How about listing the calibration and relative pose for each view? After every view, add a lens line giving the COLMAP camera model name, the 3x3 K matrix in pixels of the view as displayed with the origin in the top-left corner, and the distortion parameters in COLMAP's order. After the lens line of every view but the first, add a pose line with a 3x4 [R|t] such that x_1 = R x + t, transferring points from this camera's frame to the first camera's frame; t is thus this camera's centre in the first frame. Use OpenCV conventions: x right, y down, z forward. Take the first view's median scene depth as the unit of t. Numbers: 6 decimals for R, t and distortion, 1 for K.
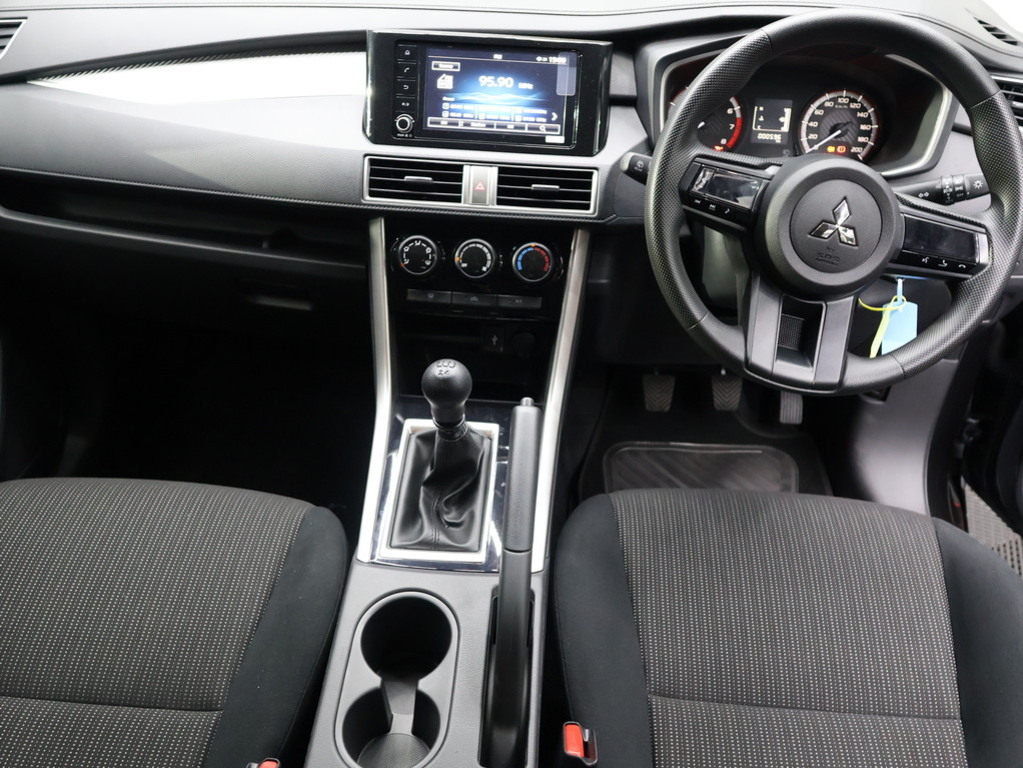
lens RADIAL K [[862.1, 0, 511.5], [0, 862.1, 384.0], [0, 0, 1]] dist [-0.000459, -0.002839]
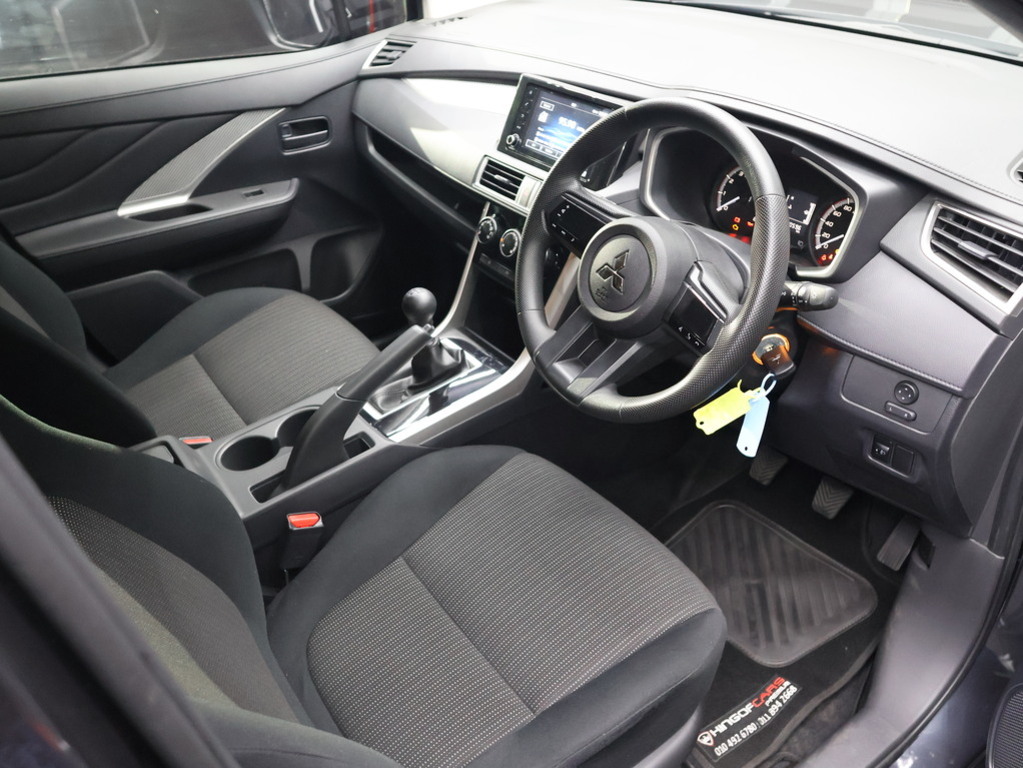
lens RADIAL K [[862.1, 0, 511.5], [0, 862.1, 384.0], [0, 0, 1]] dist [-0.000459, -0.002839]
pose [[0.629452, 0.373229, -0.681535, 0.975515], [-0.417753, 0.902097, 0.108187, -0.093904], [0.655189, 0.216614, 0.723744, 0.067205]]
